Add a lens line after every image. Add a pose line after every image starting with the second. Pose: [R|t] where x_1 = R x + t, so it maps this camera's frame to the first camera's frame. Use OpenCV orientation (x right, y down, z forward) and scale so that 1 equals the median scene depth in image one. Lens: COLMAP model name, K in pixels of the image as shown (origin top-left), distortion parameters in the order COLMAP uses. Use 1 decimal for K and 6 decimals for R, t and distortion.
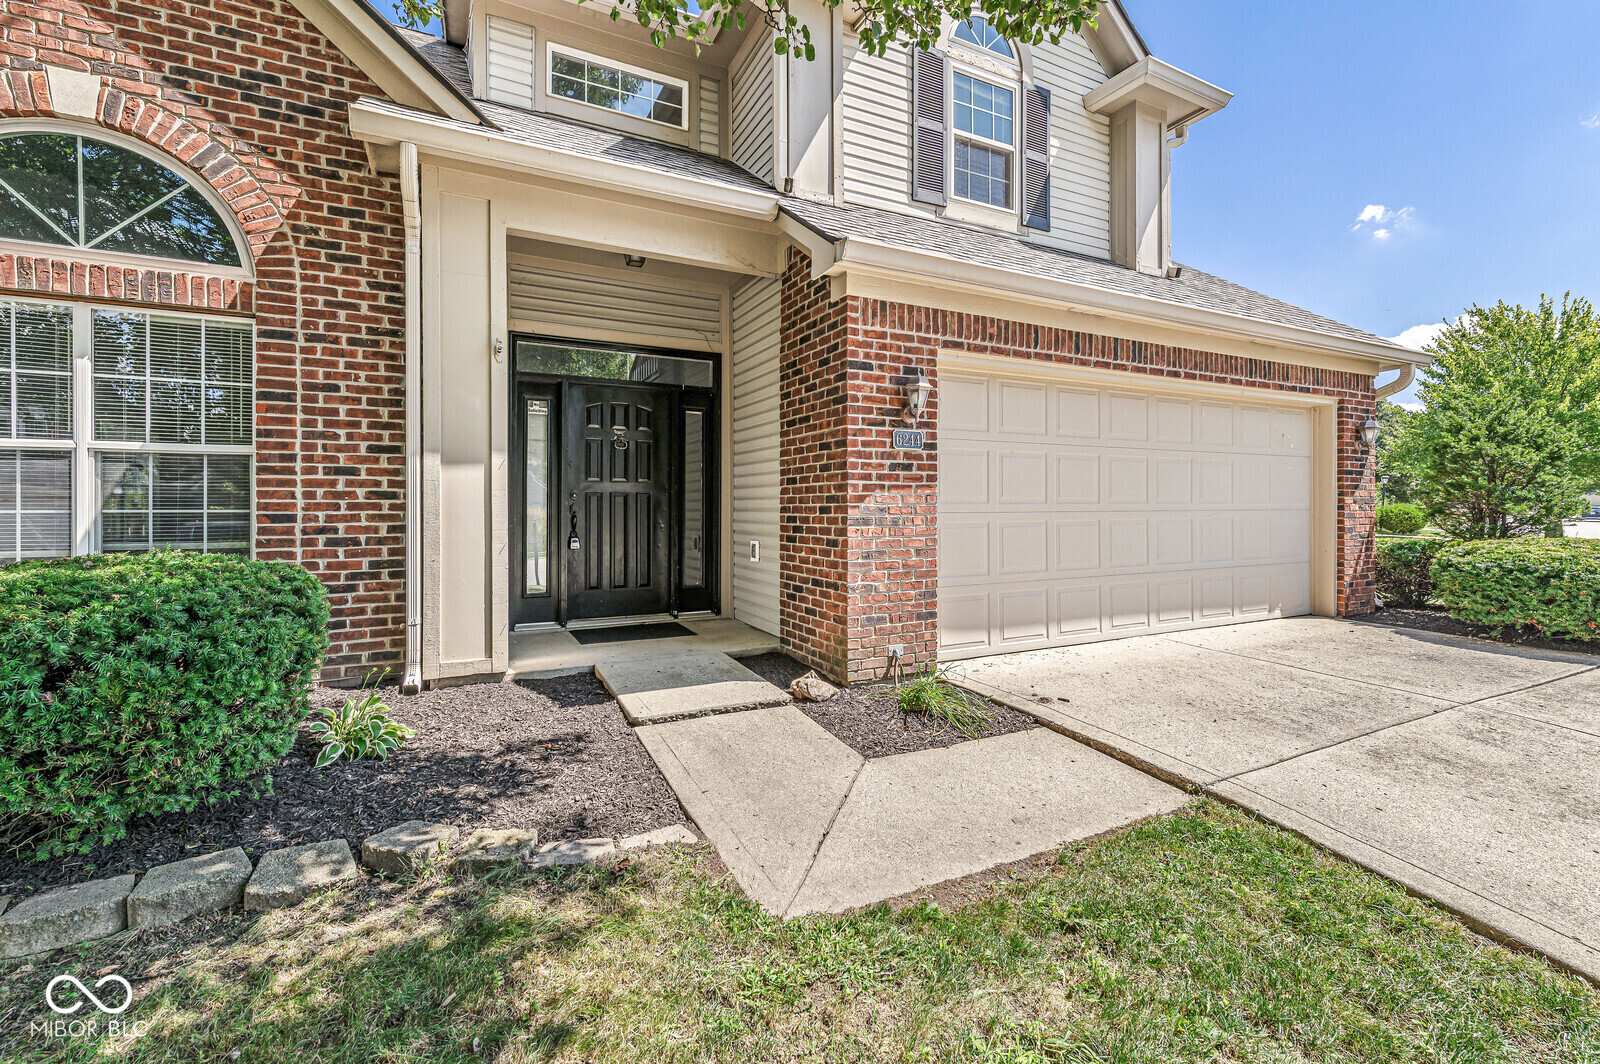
lens RADIAL K [[688.9, 0, 802.9], [0, 688.9, 513.8], [0, 0, 1]] dist [0.000151, 0.000181]
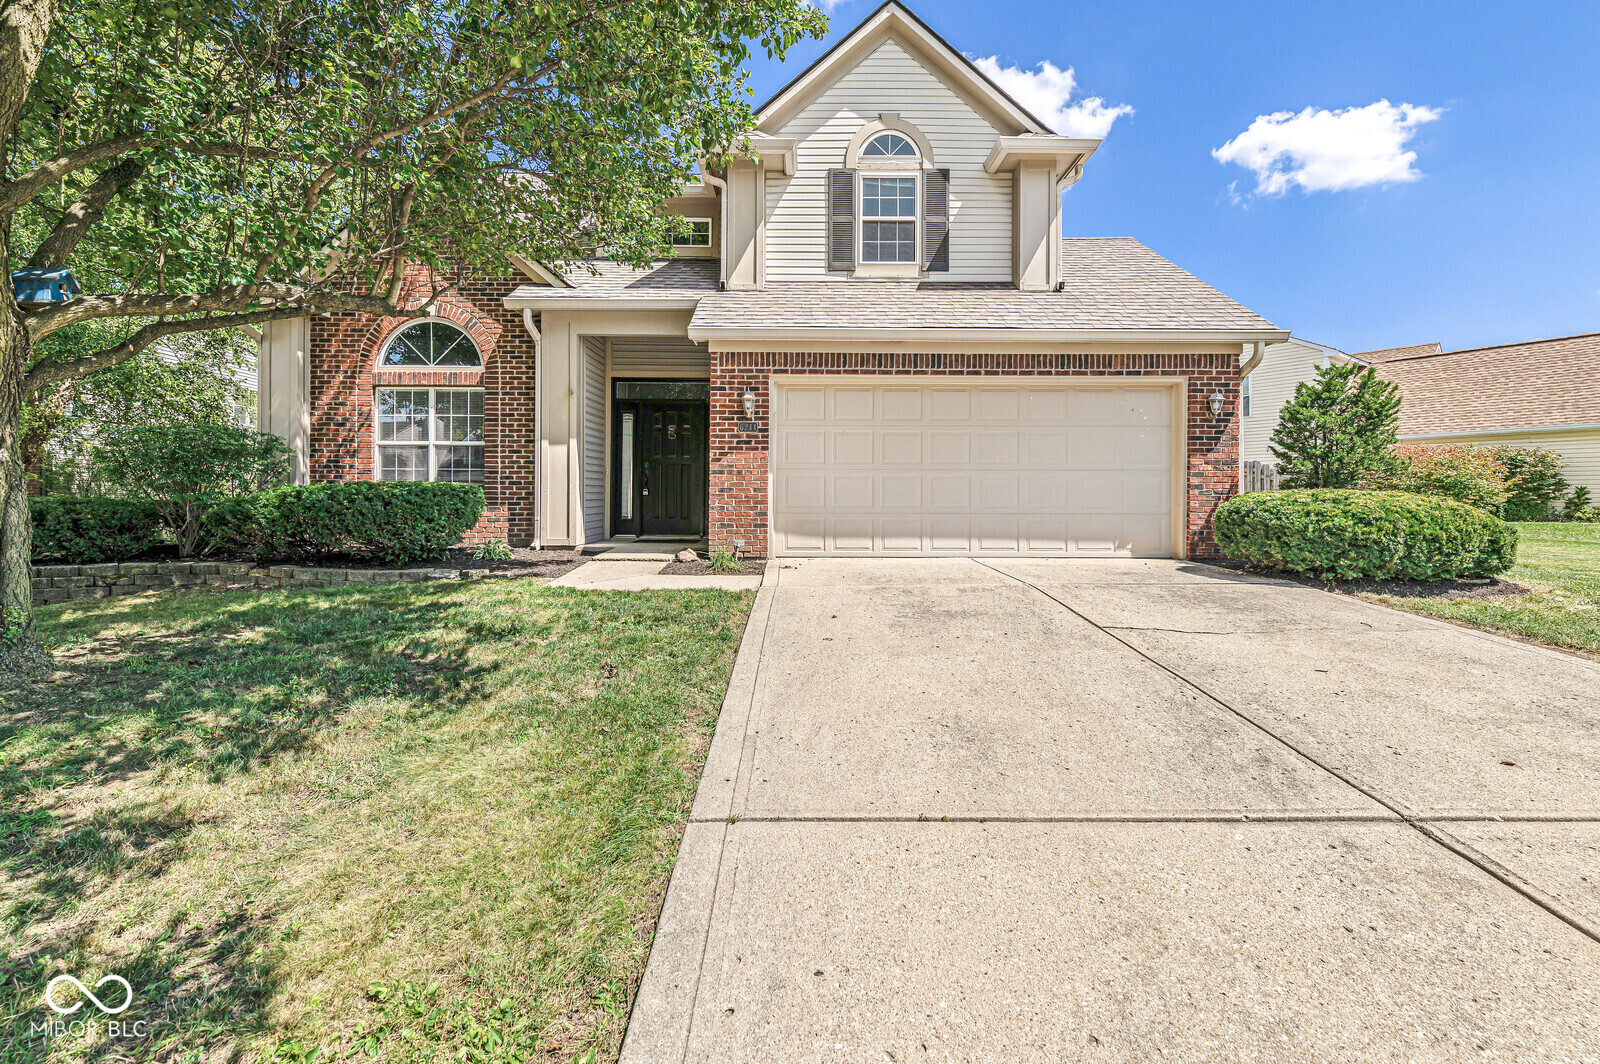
lens RADIAL K [[691.2, 0, 806.6], [0, 691.2, 519.7], [0, 0, 1]] dist [0.001215, 0.000220]
pose [[0.896018, 0.017196, -0.443685, 0.962454], [-0.011681, 0.999817, 0.015159, 0.093003], [0.443864, -0.008400, 0.896055, -0.490363]]
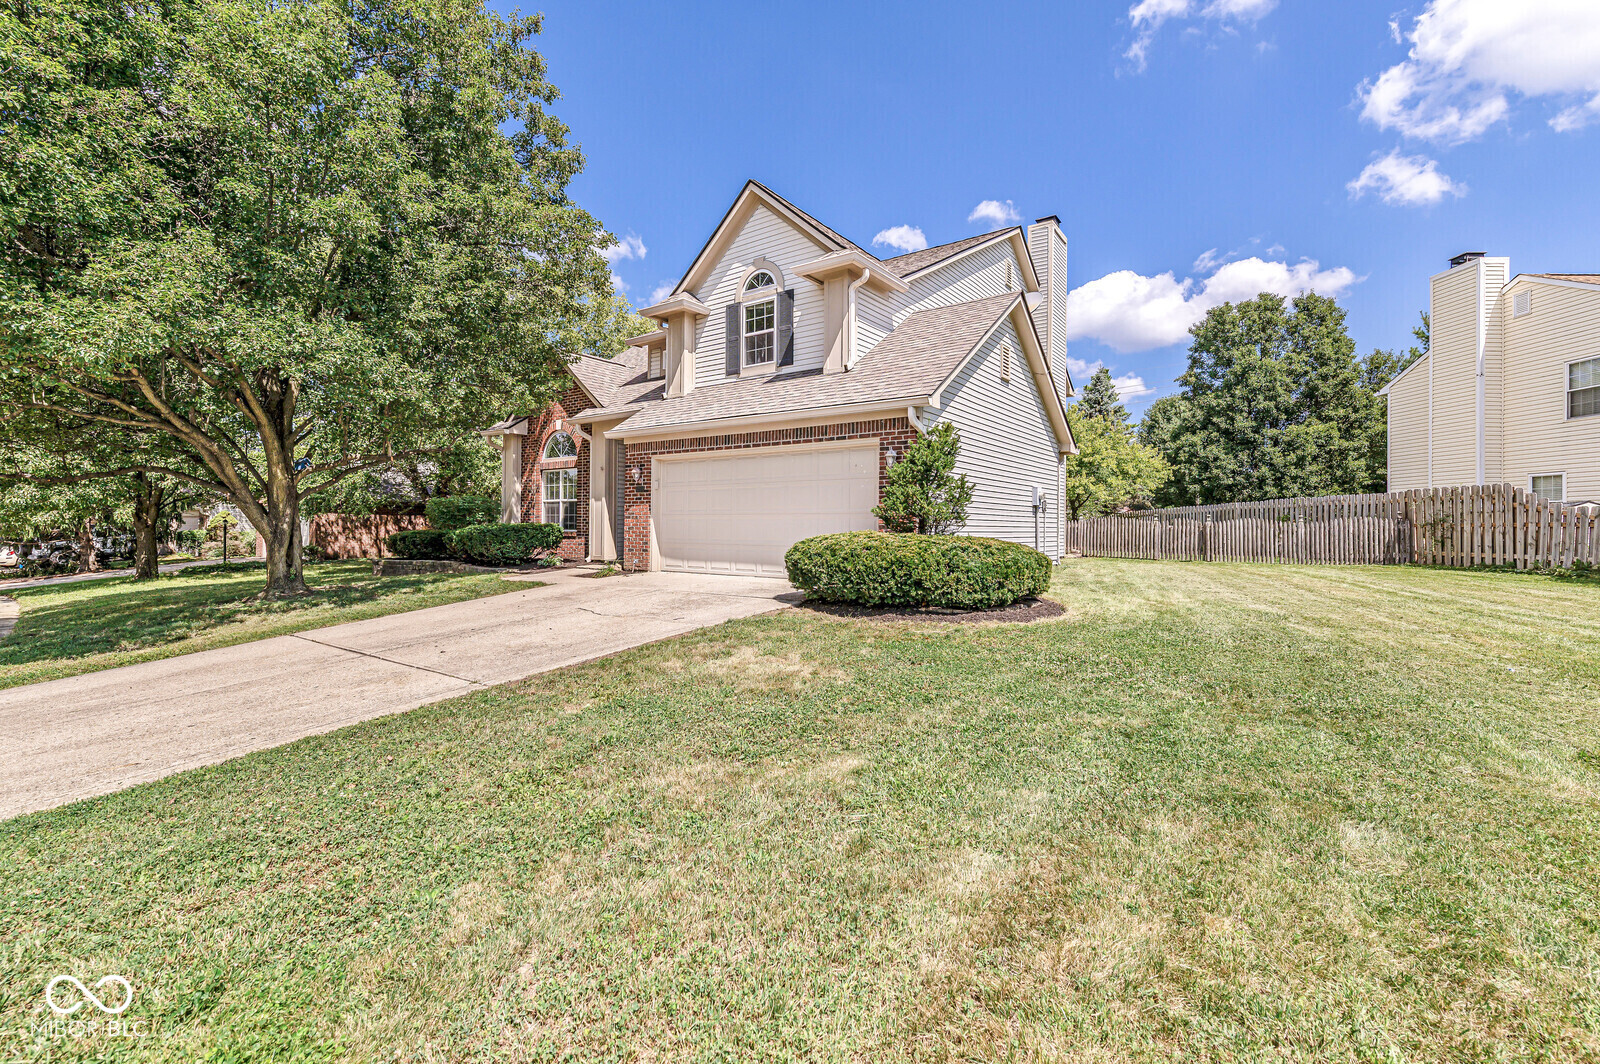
lens RADIAL K [[685.8, 0, 807.4], [0, 685.8, 525.0], [0, 0, 1]] dist [-0.000256, 0.000213]
pose [[0.461104, 0.005837, -0.887327, 2.660744], [-0.018087, 0.999832, -0.002822, 0.032886], [0.887162, 0.017350, 0.461132, 0.260266]]
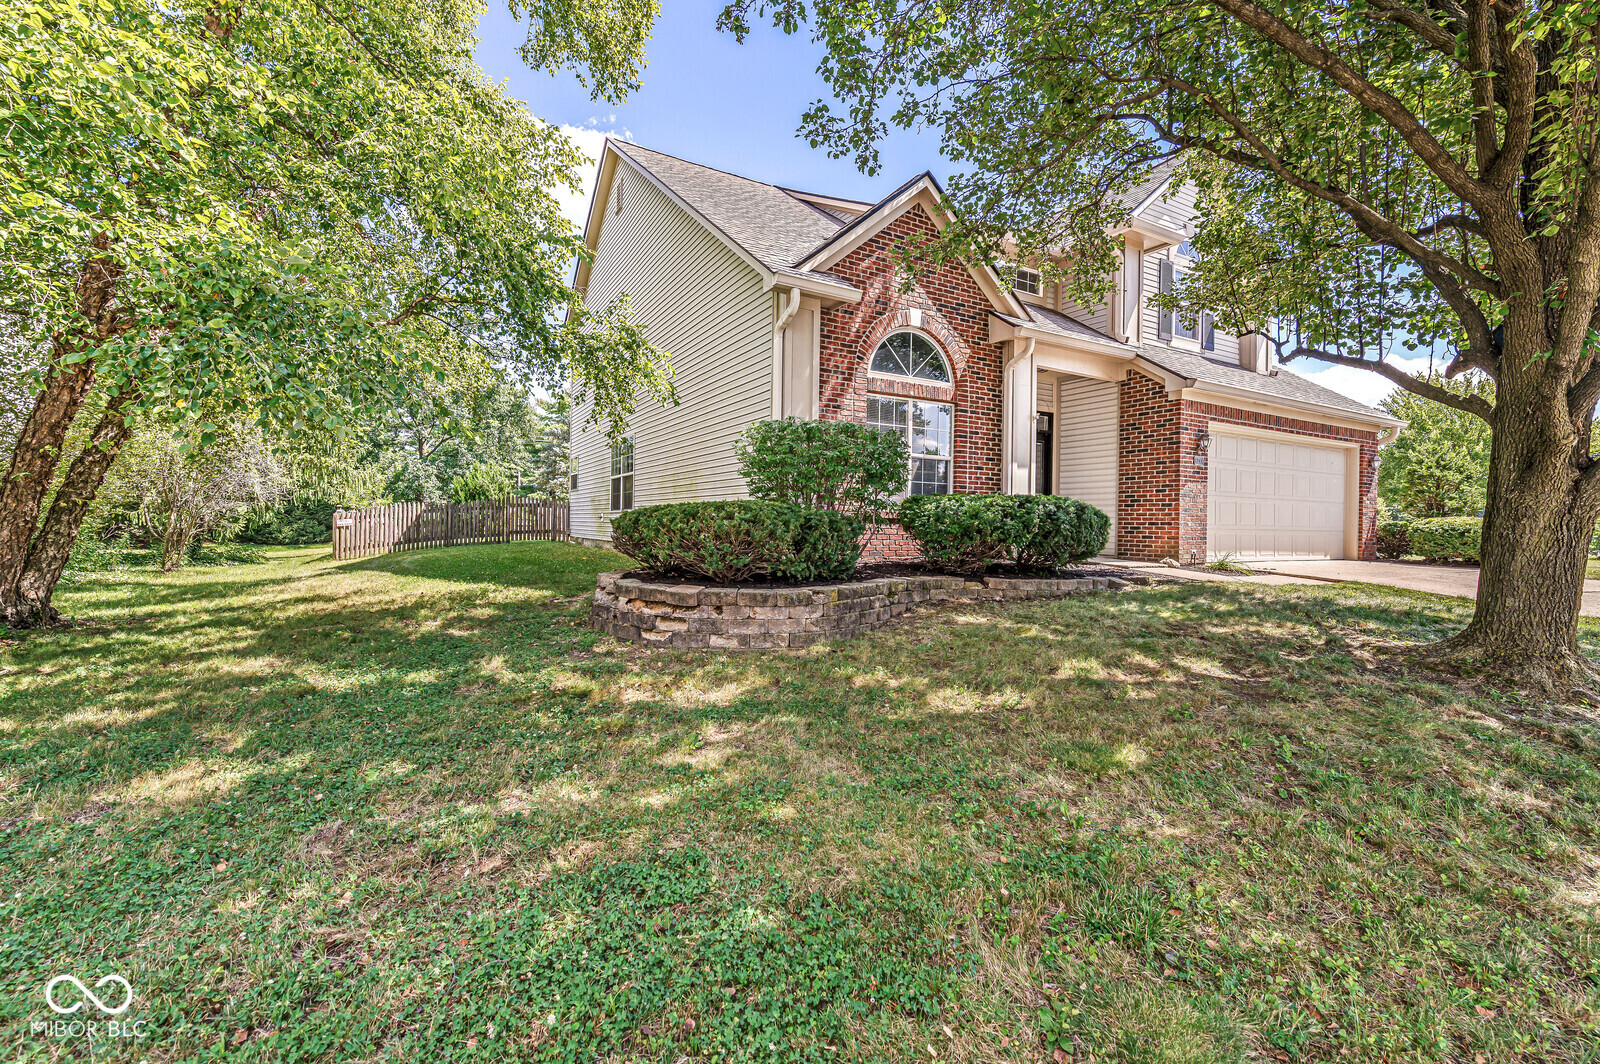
lens RADIAL K [[691.2, 0, 806.6], [0, 691.2, 519.7], [0, 0, 1]] dist [0.001215, 0.000220]
pose [[0.998150, 0.019780, 0.057494, -1.115473], [-0.018863, 0.999687, -0.016448, 0.130907], [-0.057801, 0.015333, 0.998210, -1.060127]]
